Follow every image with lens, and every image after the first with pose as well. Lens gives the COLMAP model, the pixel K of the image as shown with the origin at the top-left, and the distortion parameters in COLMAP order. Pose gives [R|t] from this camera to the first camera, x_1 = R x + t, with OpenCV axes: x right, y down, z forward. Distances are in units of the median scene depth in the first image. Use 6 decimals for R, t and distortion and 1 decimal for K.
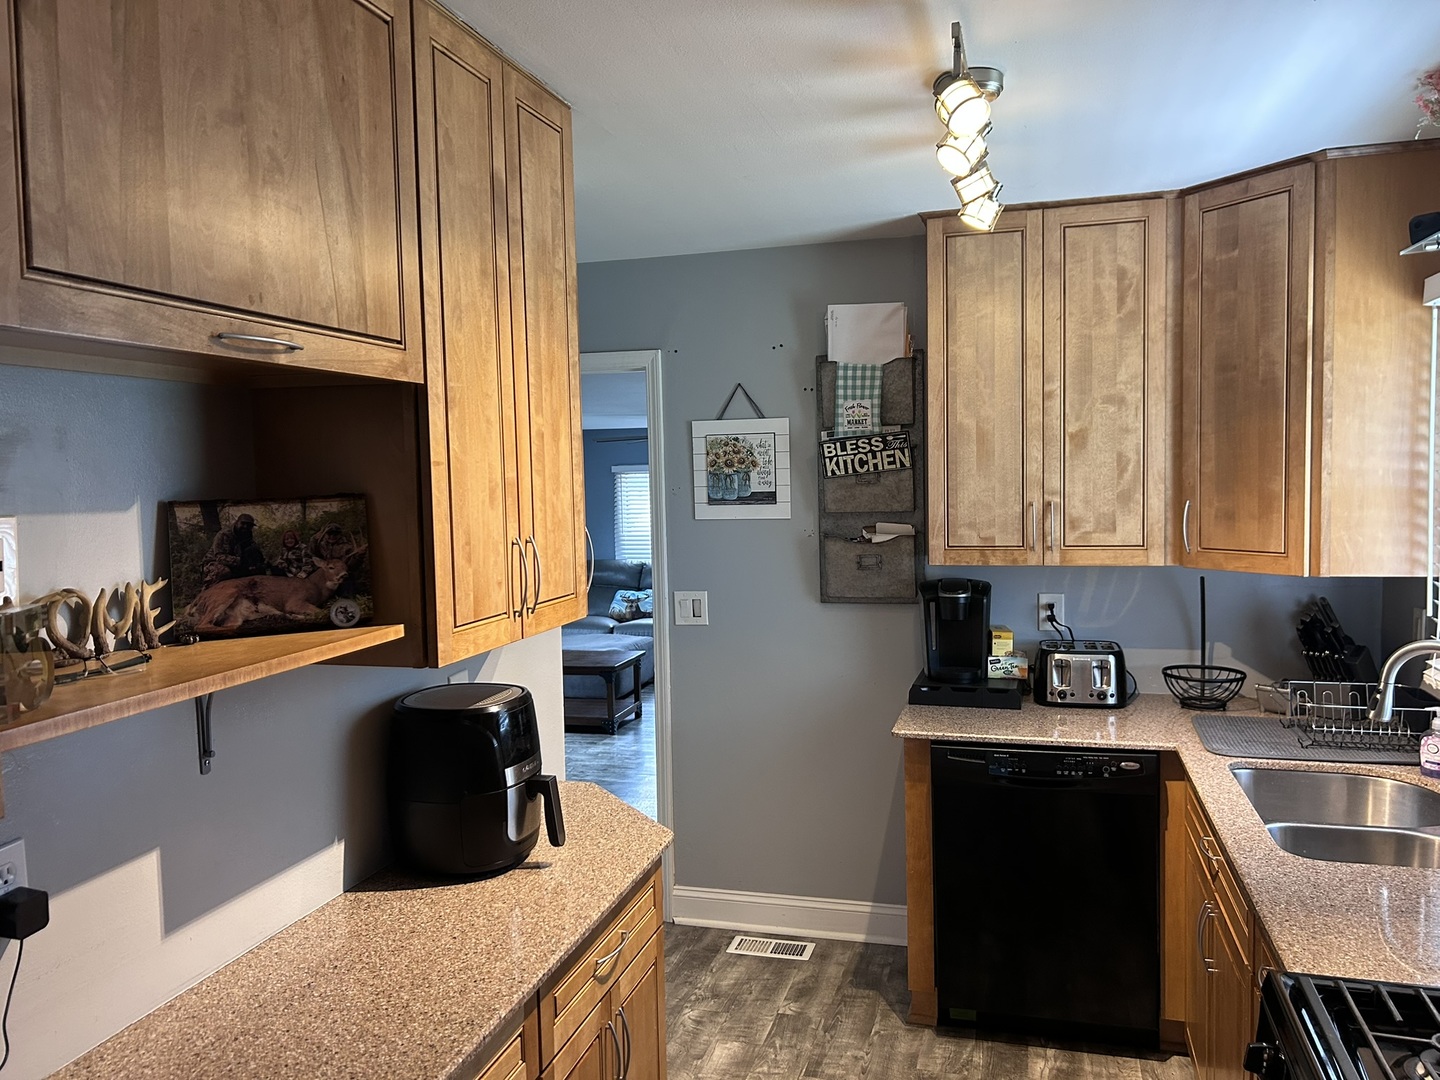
lens RADIAL K [[1090.5, 0, 716.0], [0, 1090.5, 545.5], [0, 0, 1]] dist [0.057976, -0.069410]
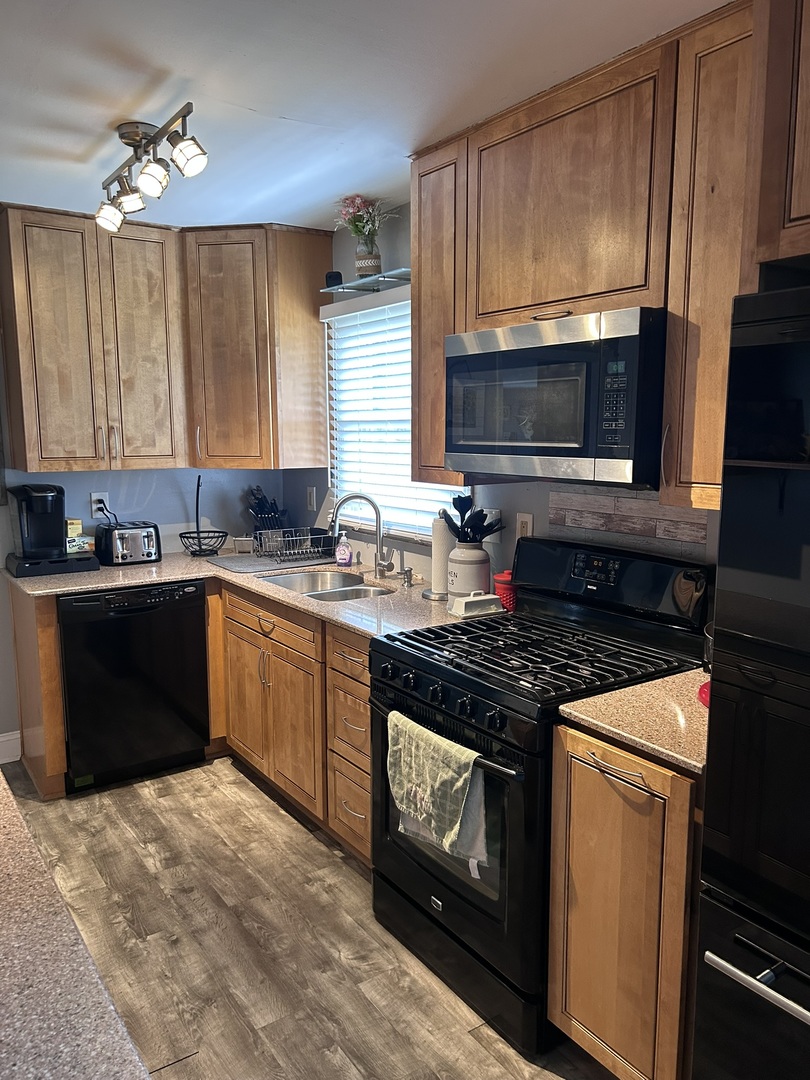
lens RADIAL K [[817.8, 0, 409.6], [0, 817.8, 547.5], [0, 0, 1]] dist [0.057976, -0.069410]
pose [[0.631252, -0.093951, 0.769866, -0.318638], [0.040237, 0.995266, 0.088465, 0.041368], [-0.774533, -0.024867, 0.632045, -0.011078]]
